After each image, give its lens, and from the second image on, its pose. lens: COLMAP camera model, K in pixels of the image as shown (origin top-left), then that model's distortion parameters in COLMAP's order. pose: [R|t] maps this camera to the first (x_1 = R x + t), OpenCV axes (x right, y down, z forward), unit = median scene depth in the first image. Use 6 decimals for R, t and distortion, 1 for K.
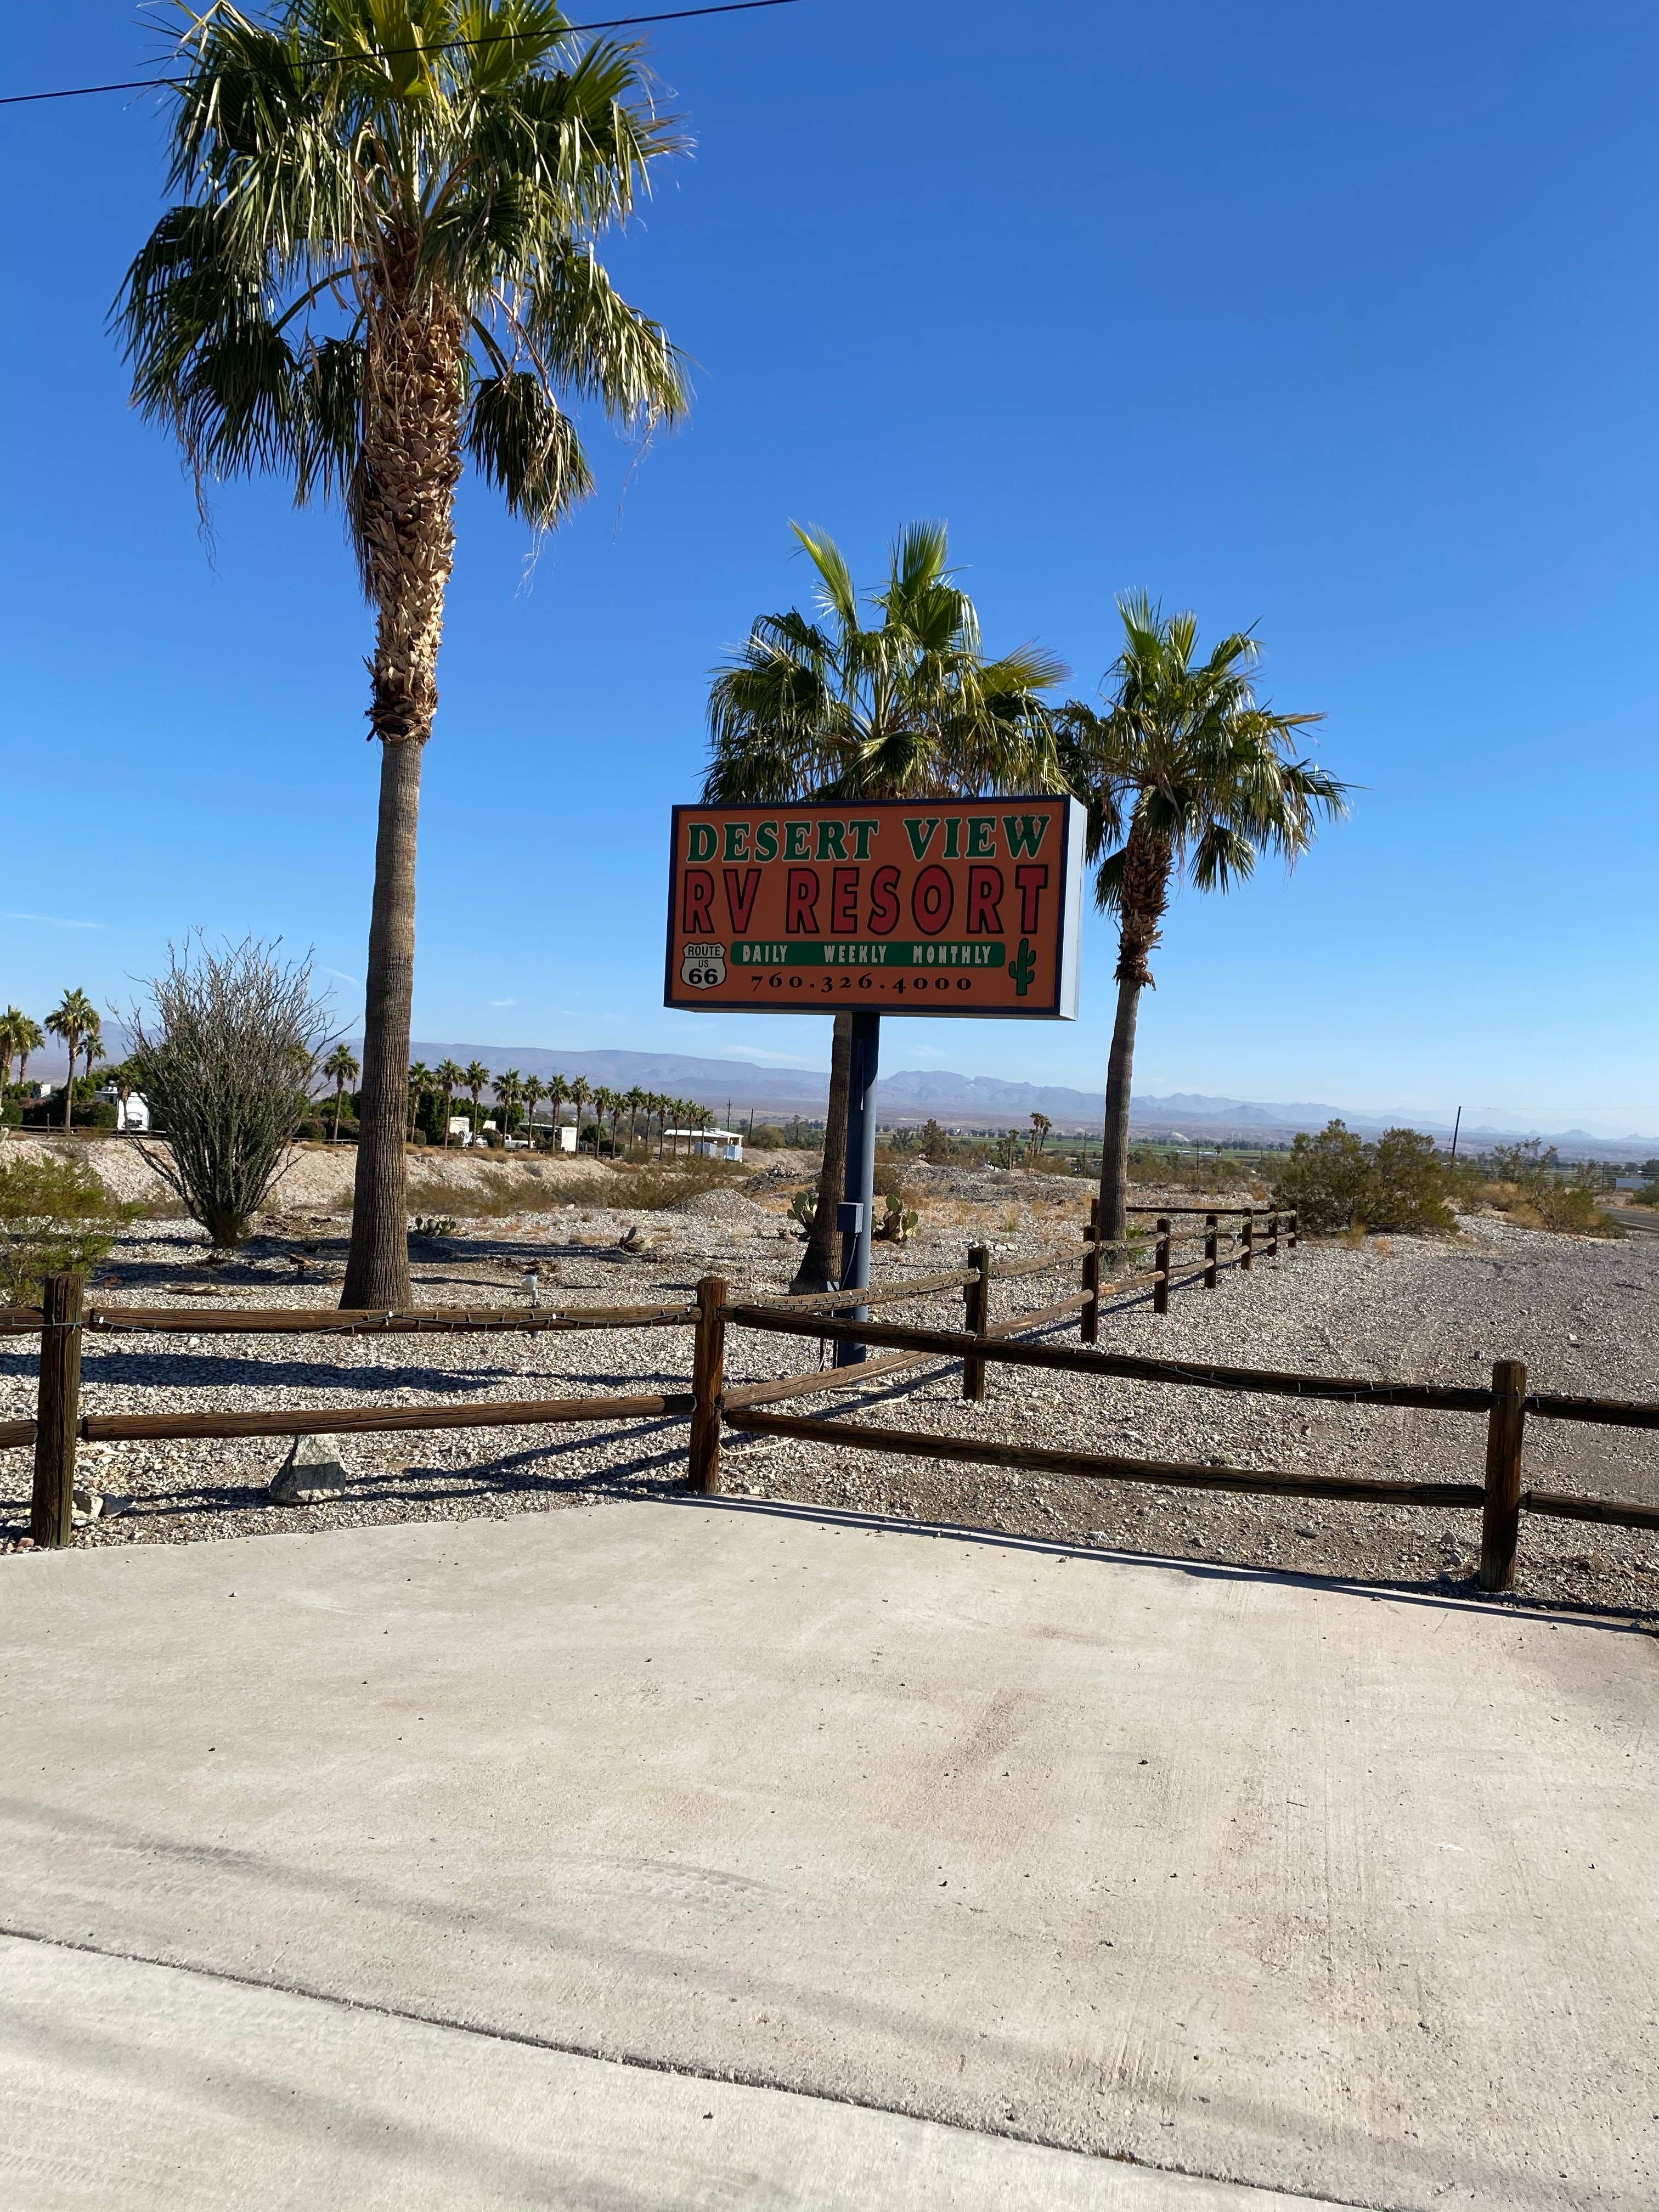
lens RADIAL K [[1744.4, 0, 831.5], [0, 1744.4, 1086.9], [0, 0, 1]] dist [0.058916, -0.028522]
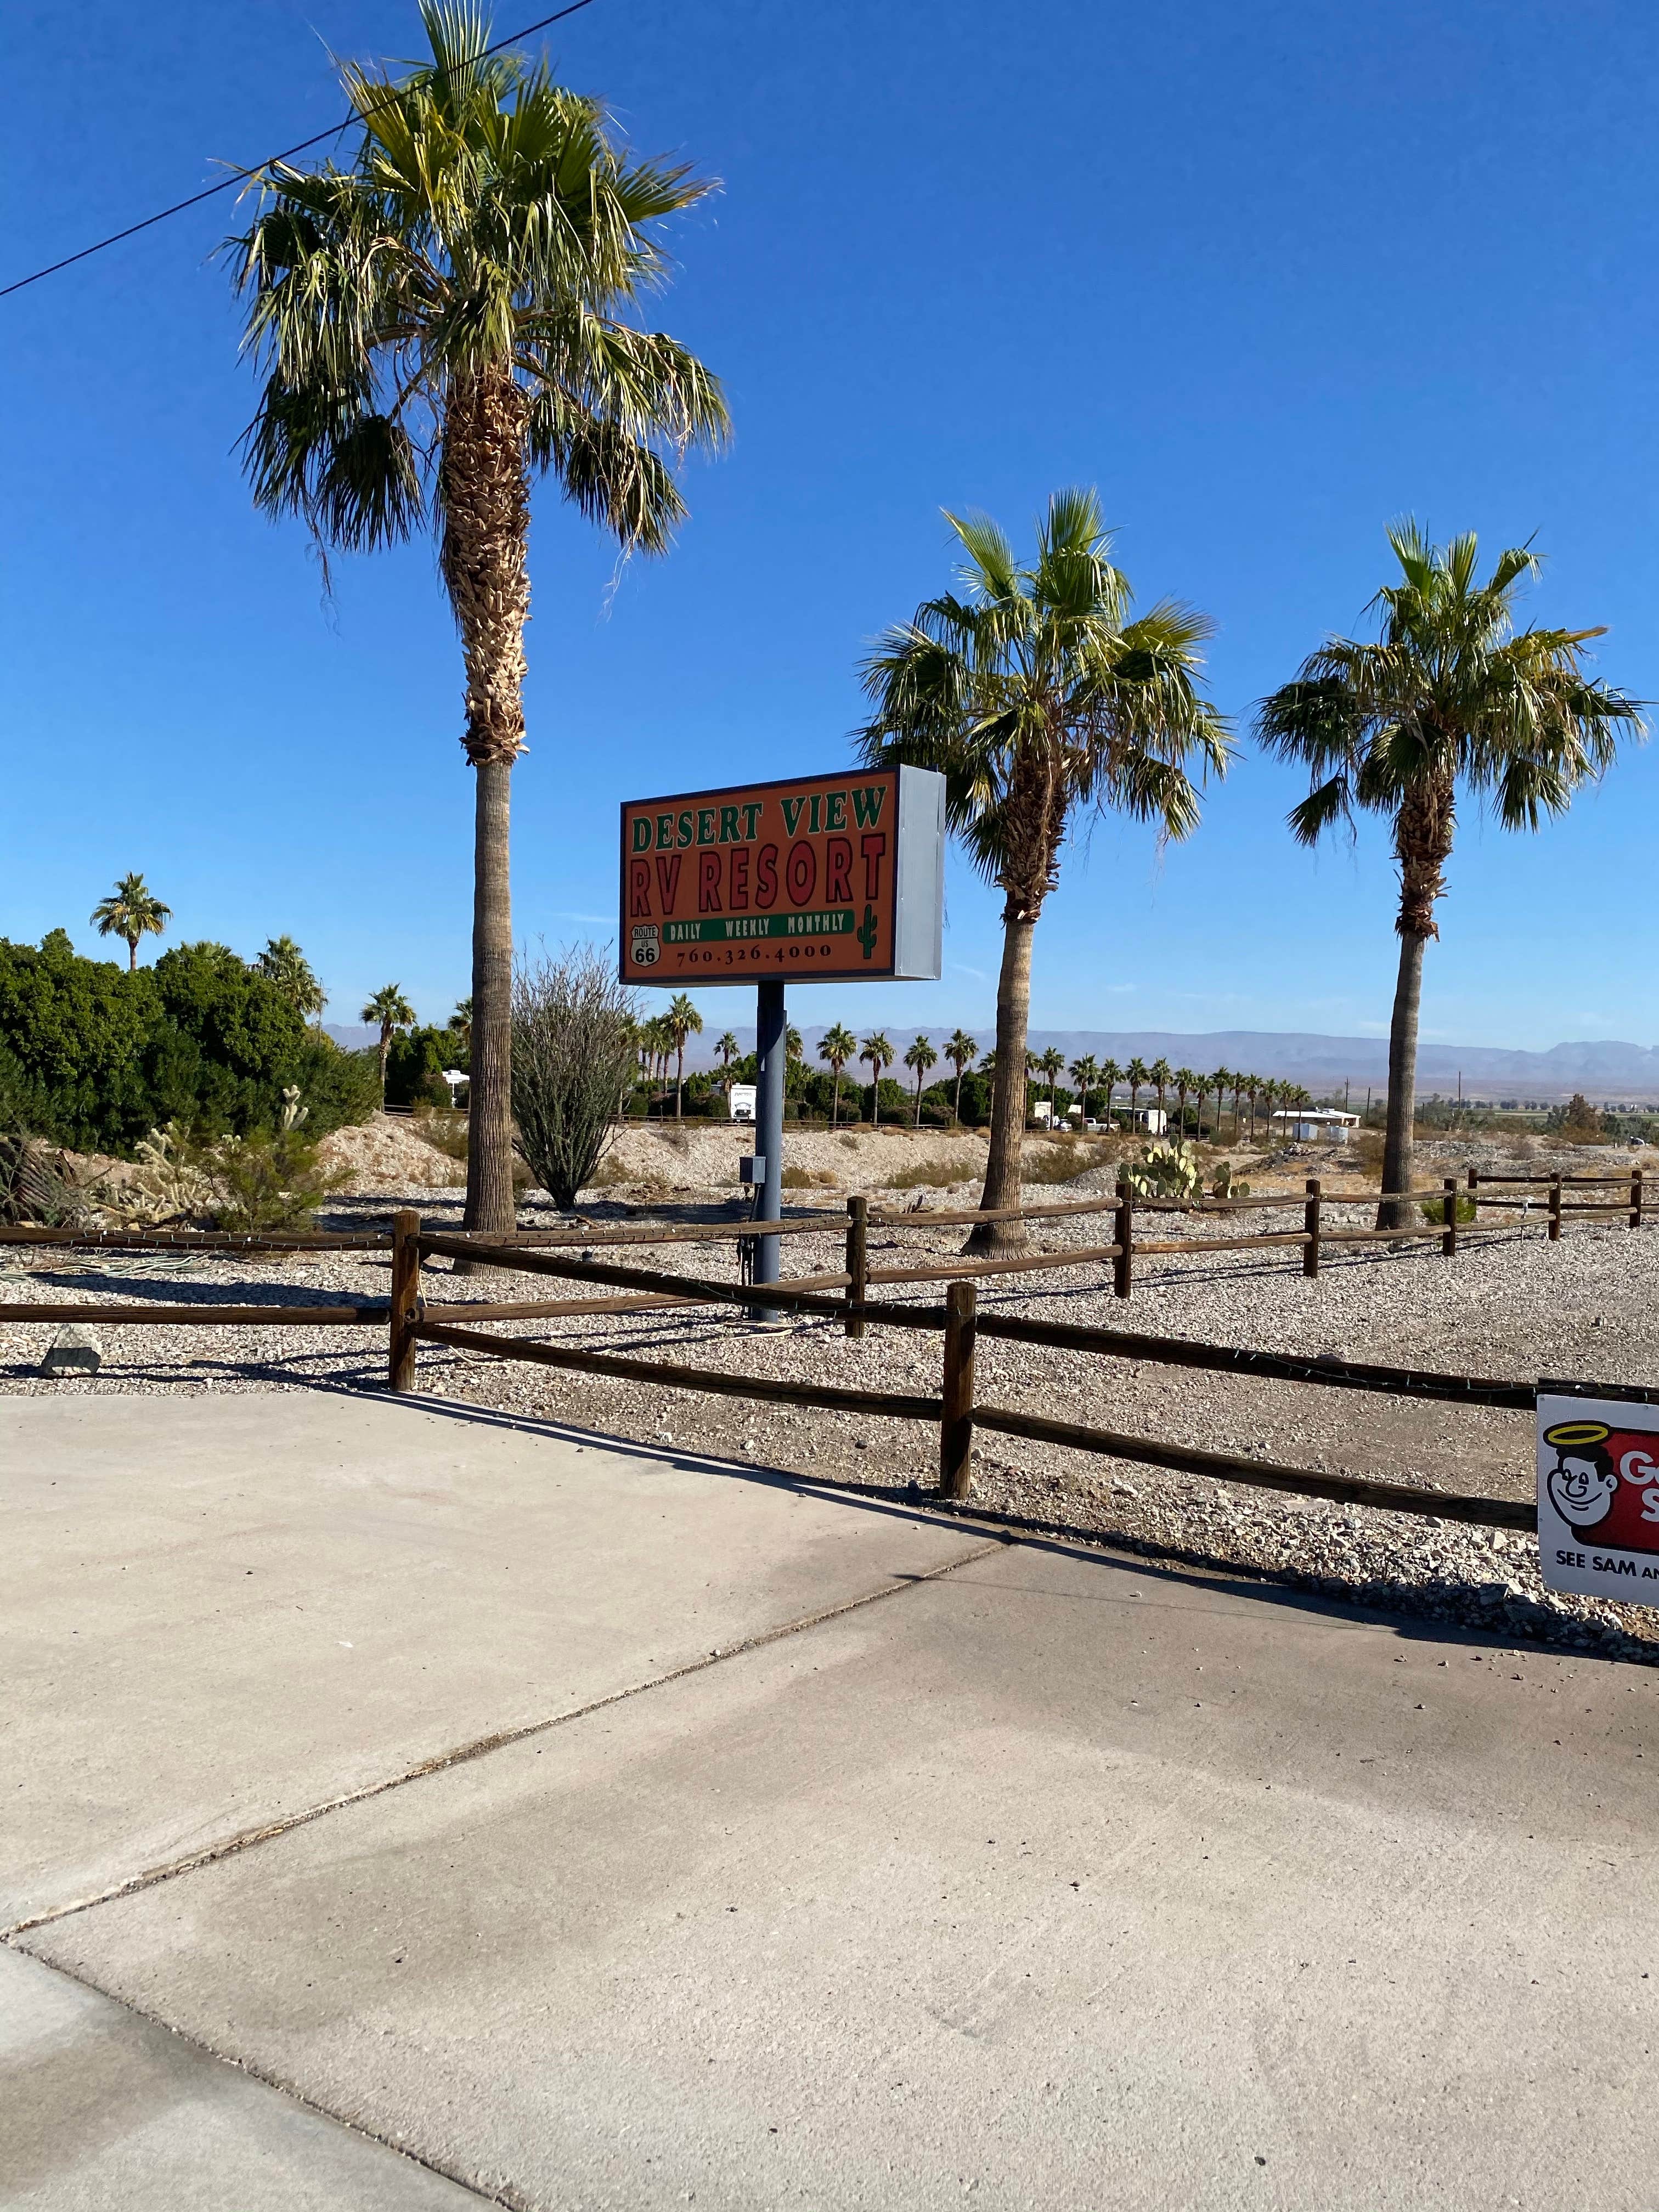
lens RADIAL K [[1744.4, 0, 829.6], [0, 1744.4, 1129.9], [0, 0, 1]] dist [0.058916, -0.028522]
pose [[0.931448, -0.014825, -0.363572, 0.387542], [0.026695, 0.999261, 0.027644, 0.018162], [0.362894, -0.035454, 0.931156, -0.001013]]
